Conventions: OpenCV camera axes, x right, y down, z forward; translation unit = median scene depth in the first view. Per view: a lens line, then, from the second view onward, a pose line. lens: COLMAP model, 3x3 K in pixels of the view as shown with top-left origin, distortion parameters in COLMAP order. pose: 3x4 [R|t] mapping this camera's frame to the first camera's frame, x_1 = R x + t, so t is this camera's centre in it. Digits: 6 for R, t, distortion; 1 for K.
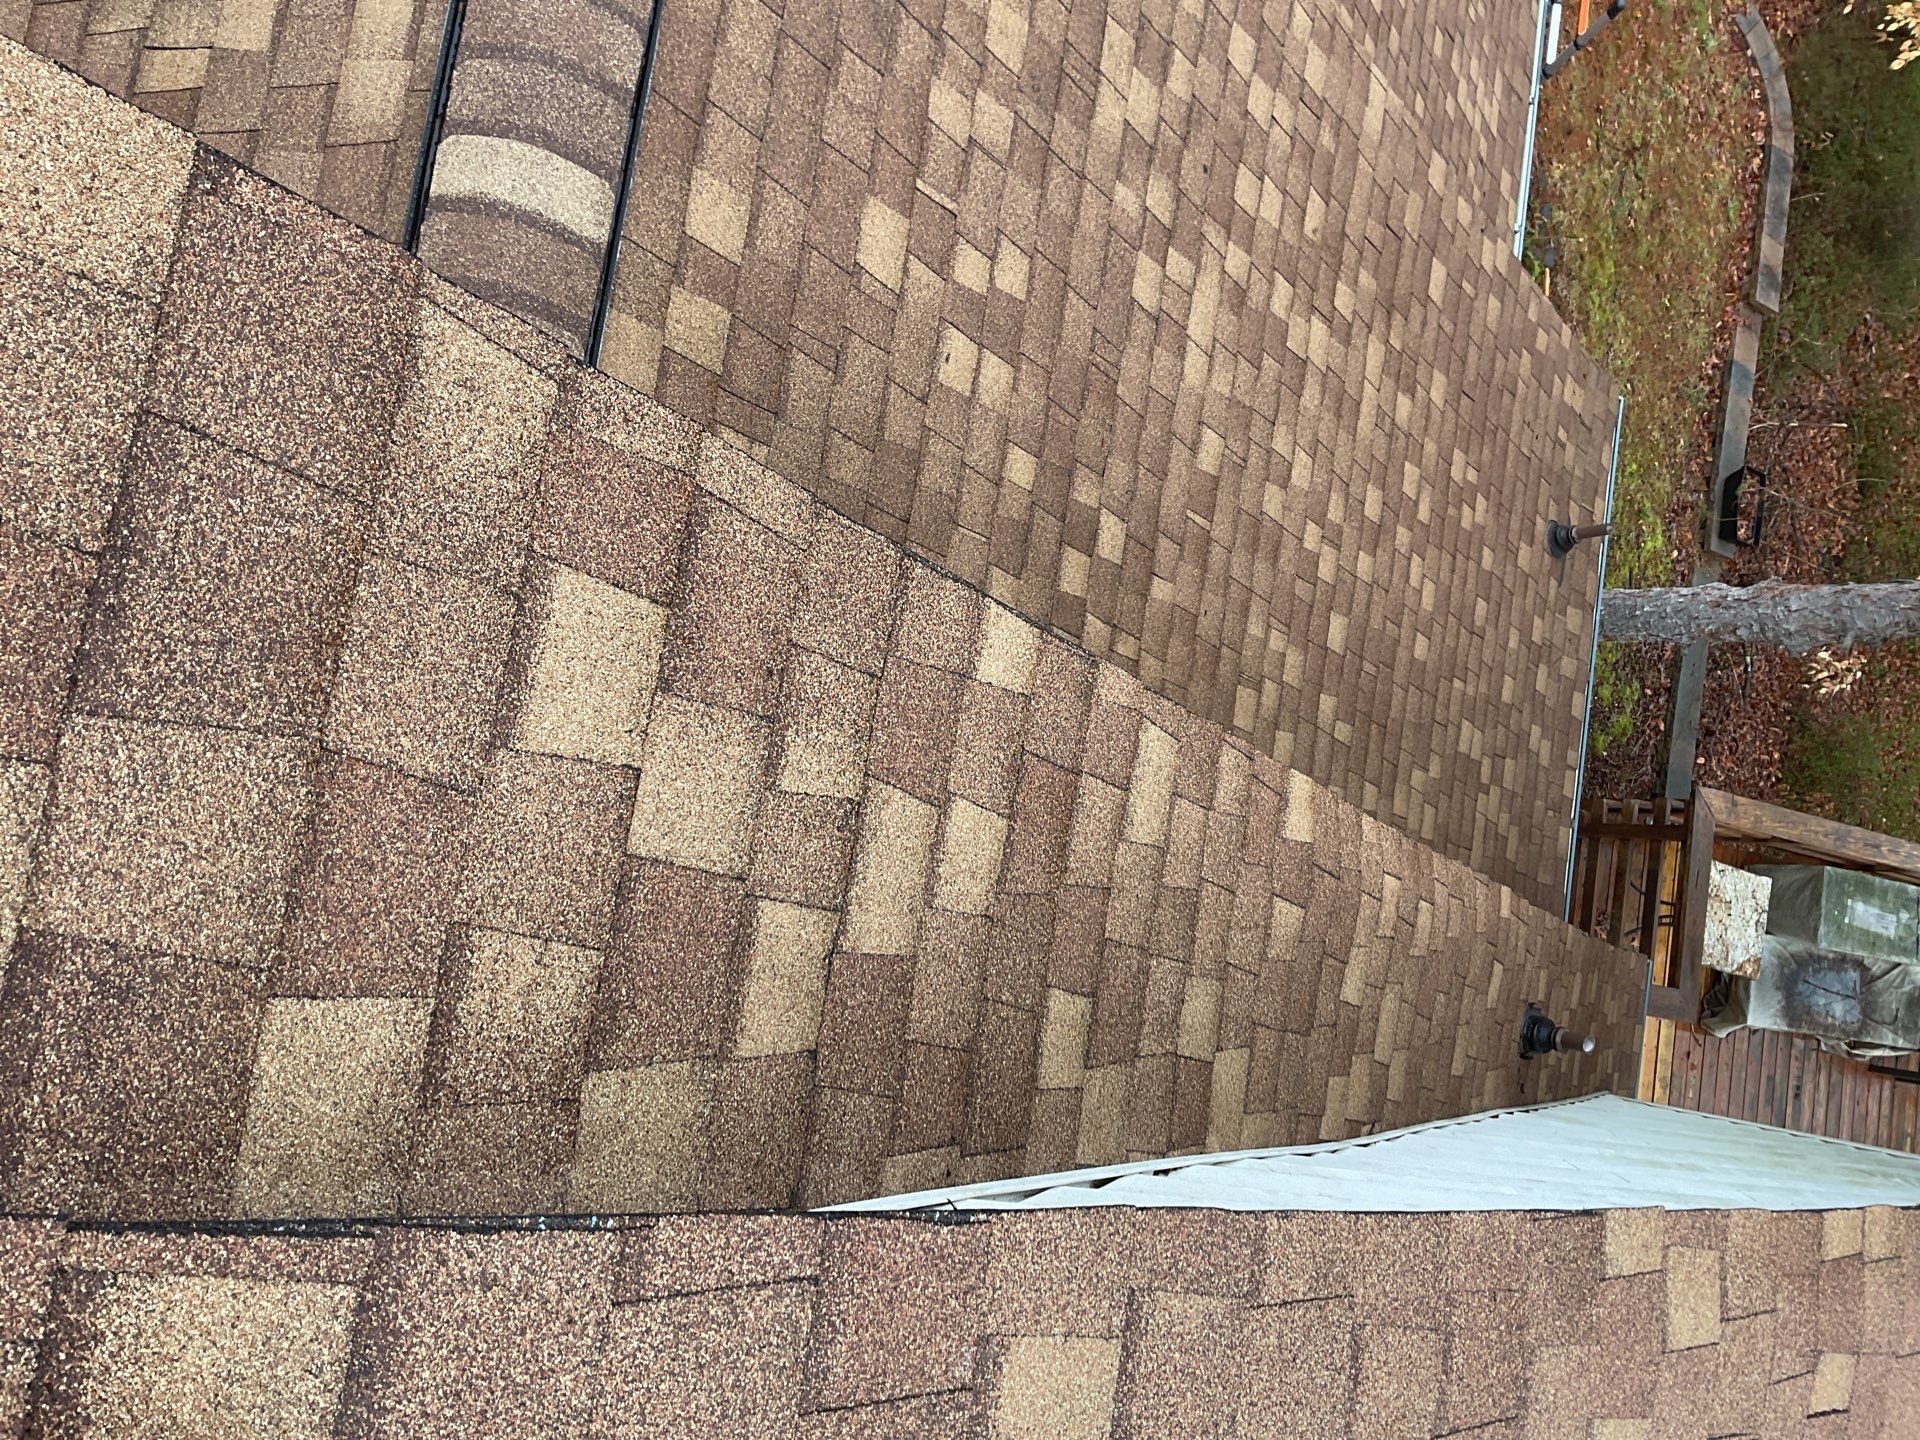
lens RADIAL K [[1619.6, 0, 960.0], [0, 1619.6, 720.0], [0, 0, 1]] dist [0.098257, -0.232577]
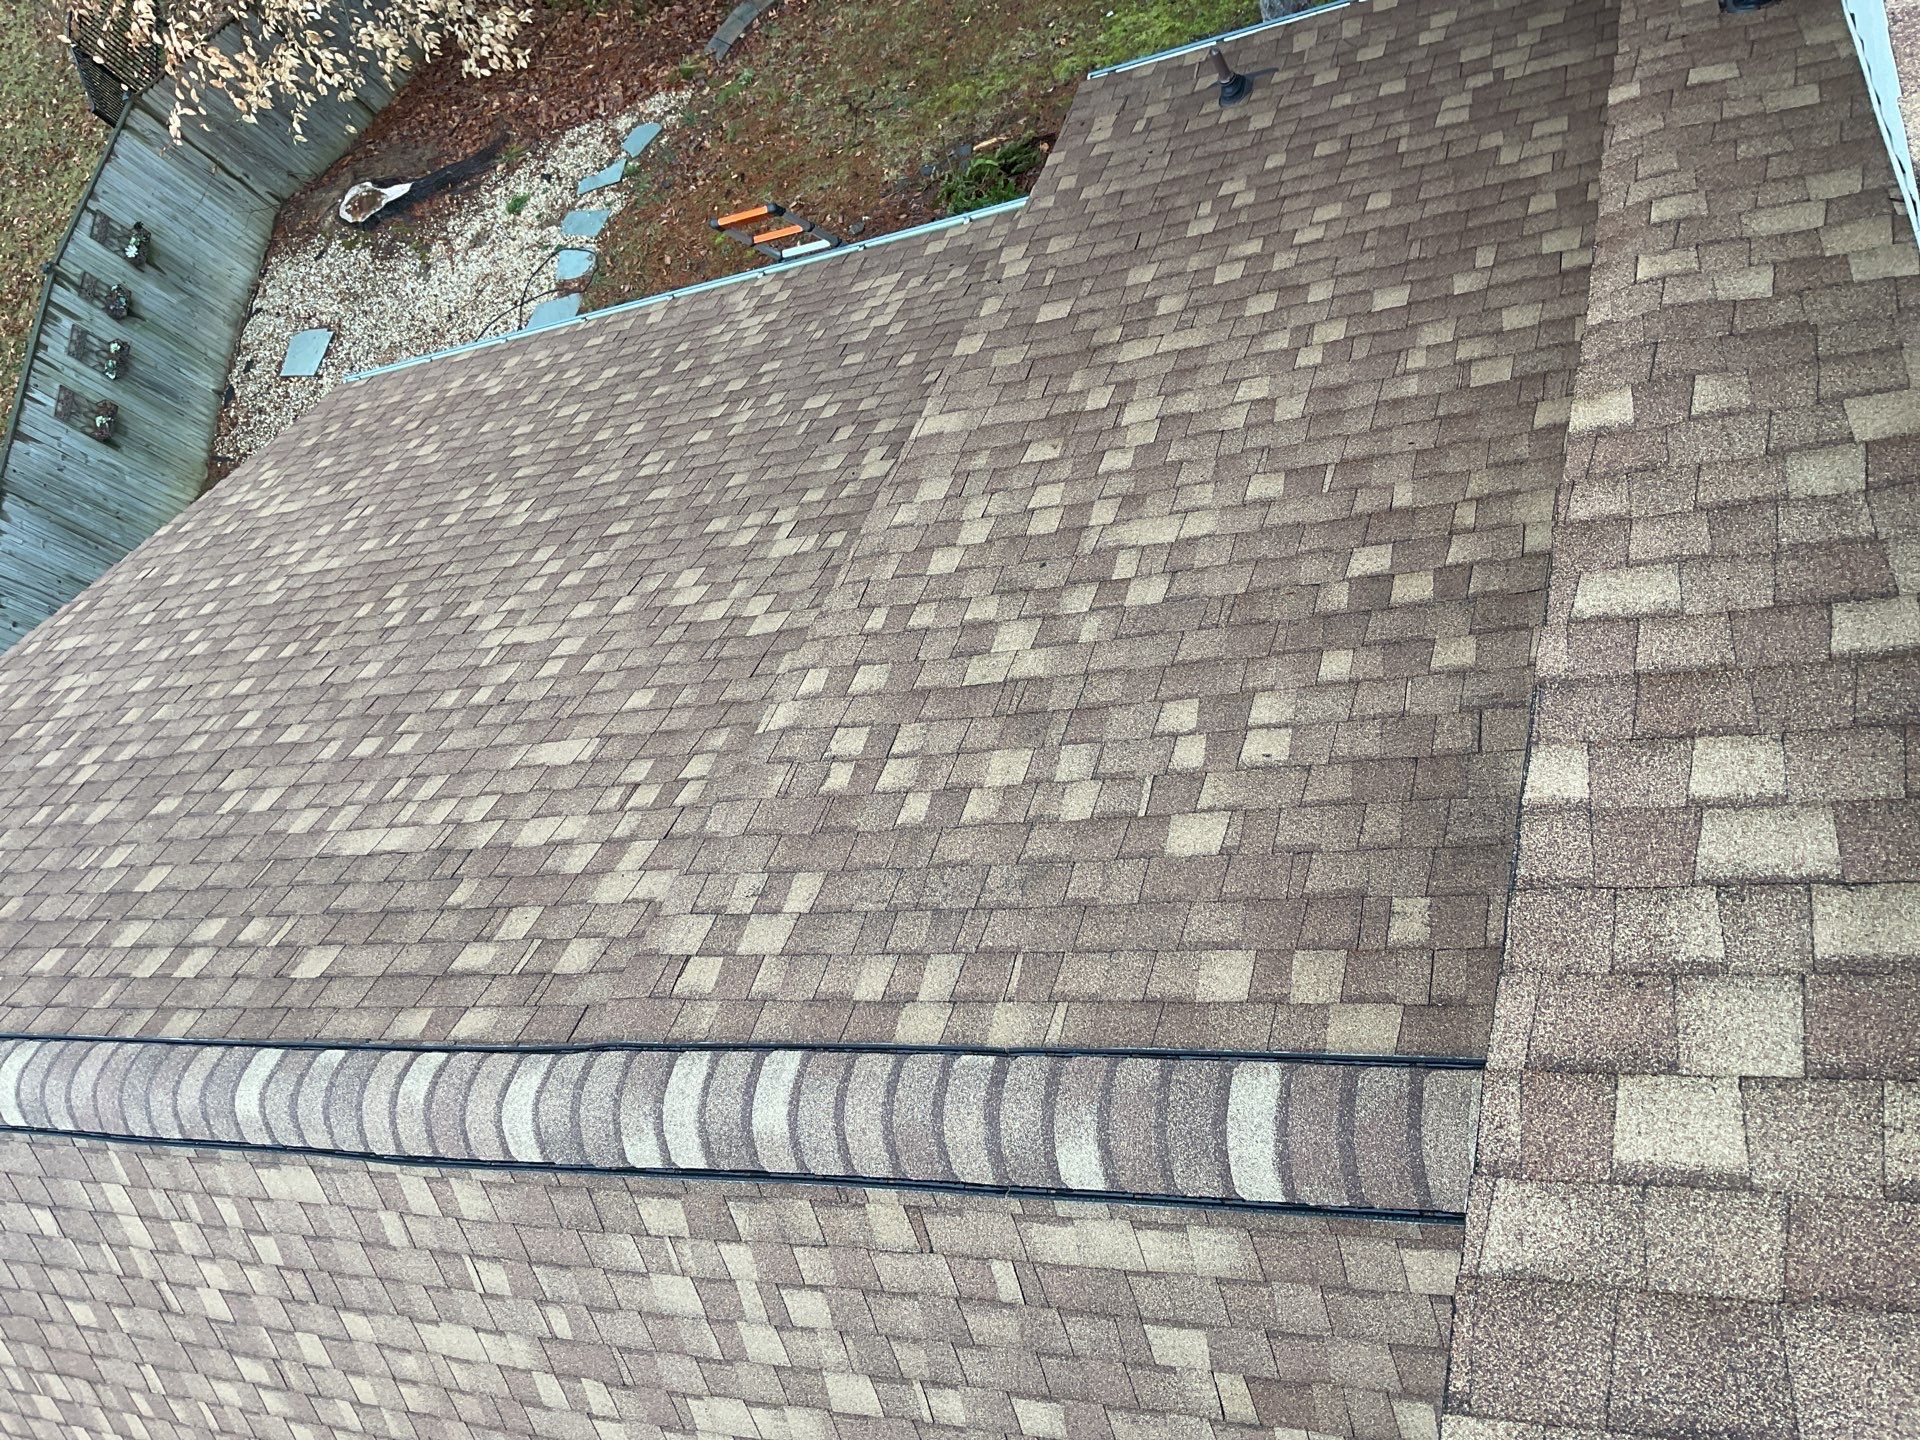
lens RADIAL K [[1543.2, 0, 954.2], [0, 1543.2, 746.6], [0, 0, 1]] dist [0.118882, -0.219650]
pose [[-0.271156, -0.962231, -0.024195, 0.120981], [0.896180, -0.243212, -0.371091, -0.002825], [0.351191, -0.122307, 0.928281, -0.200447]]
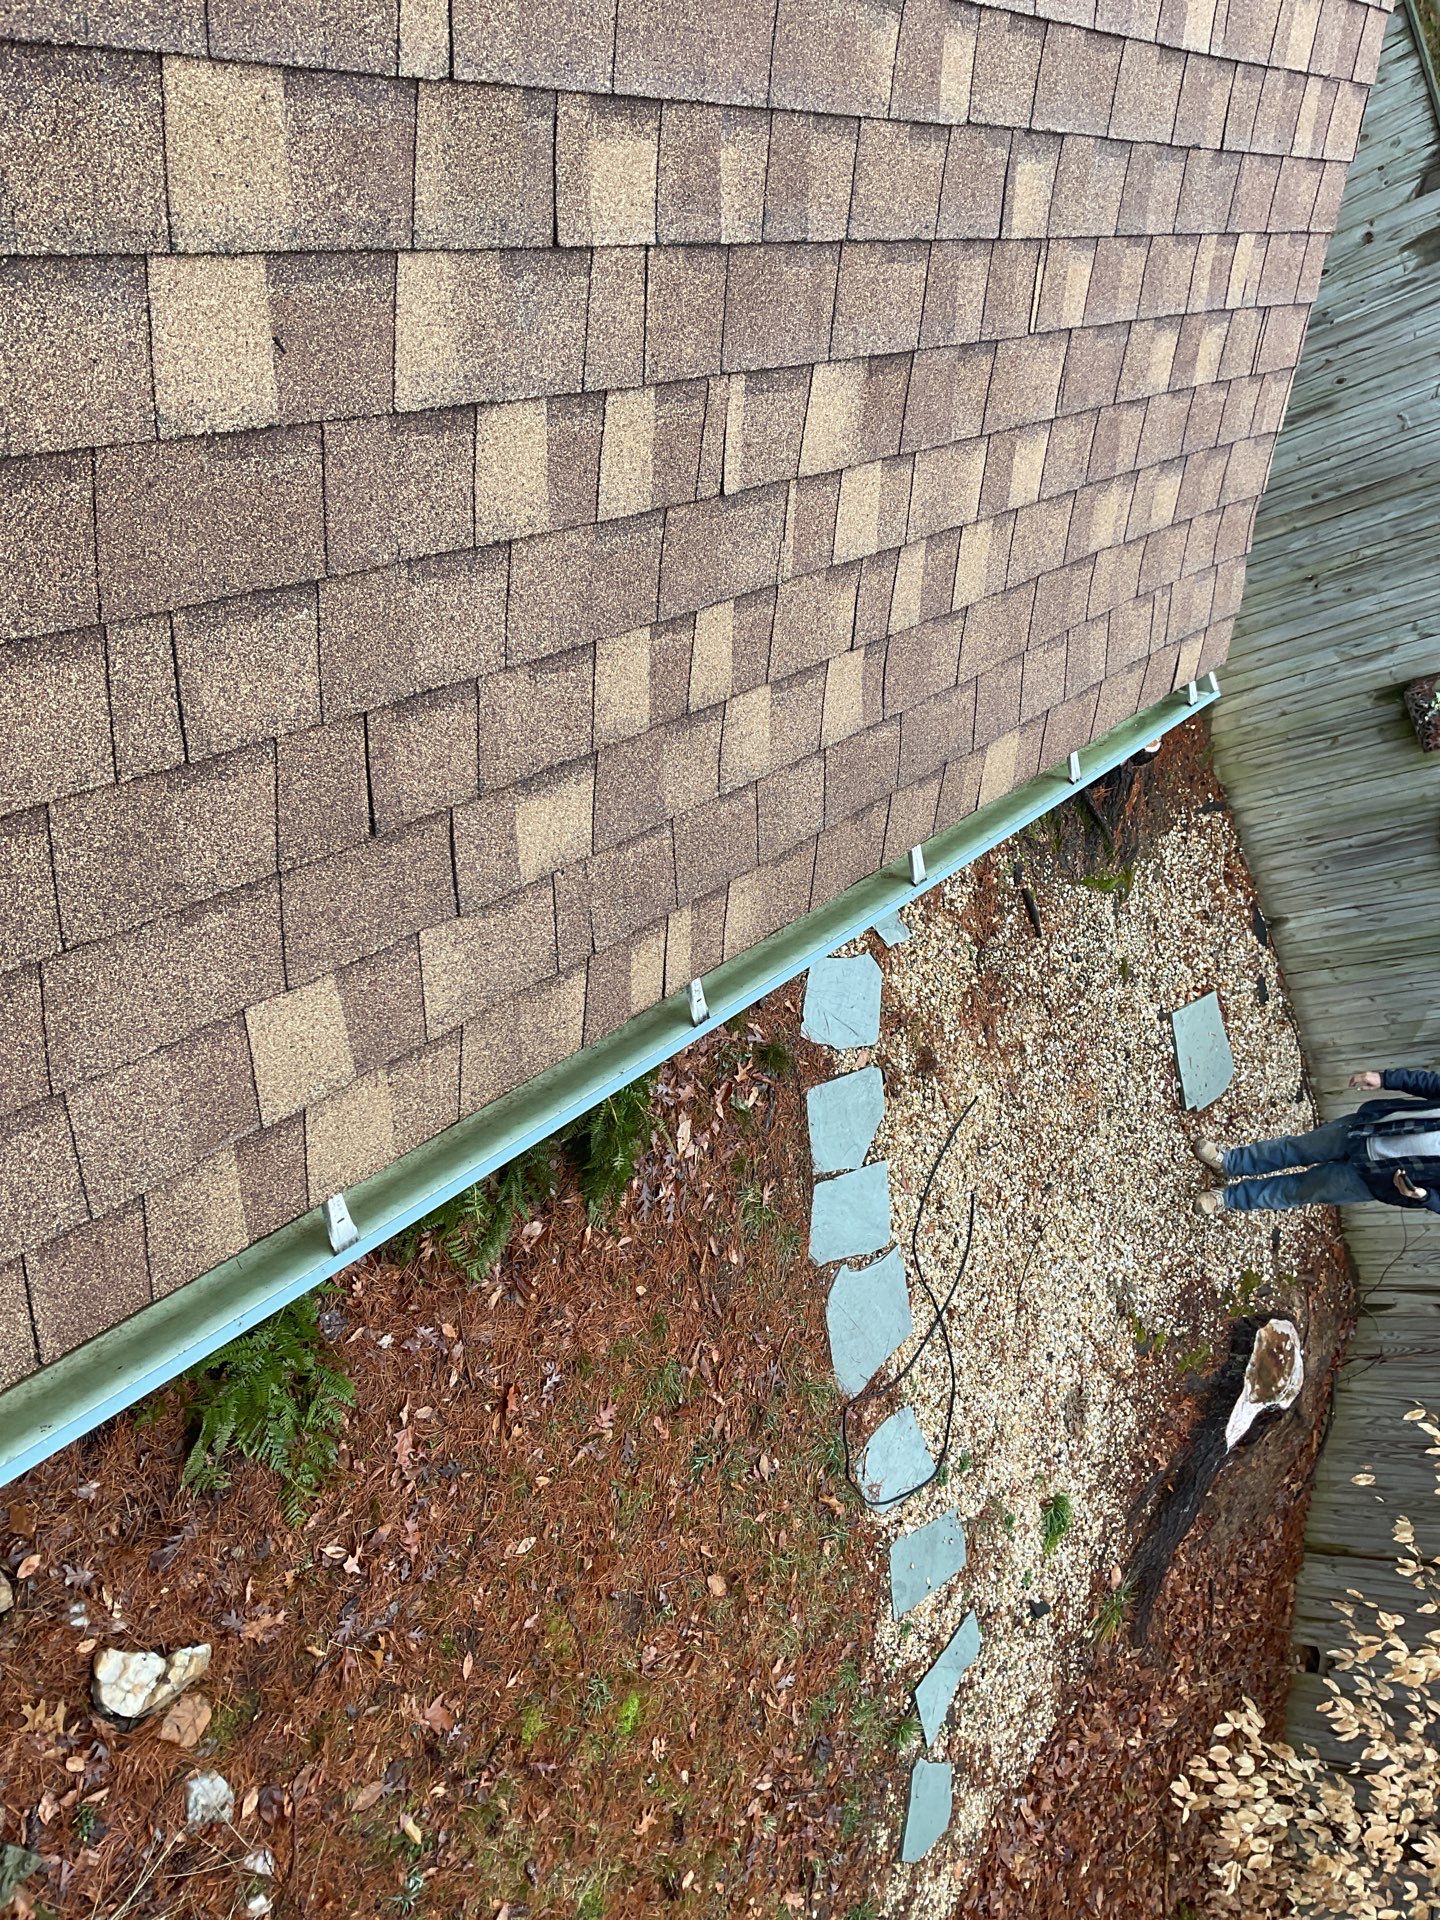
lens RADIAL K [[1576.6, 0, 662.9], [0, 1576.6, 961.7], [0, 0, 1]] dist [0.046949, -0.086077]
pose [[0.723962, 0.687838, -0.052508, 1.540705], [-0.548947, 0.528332, -0.647705, -1.710504], [-0.417775, 0.497738, 0.760080, 3.043897]]
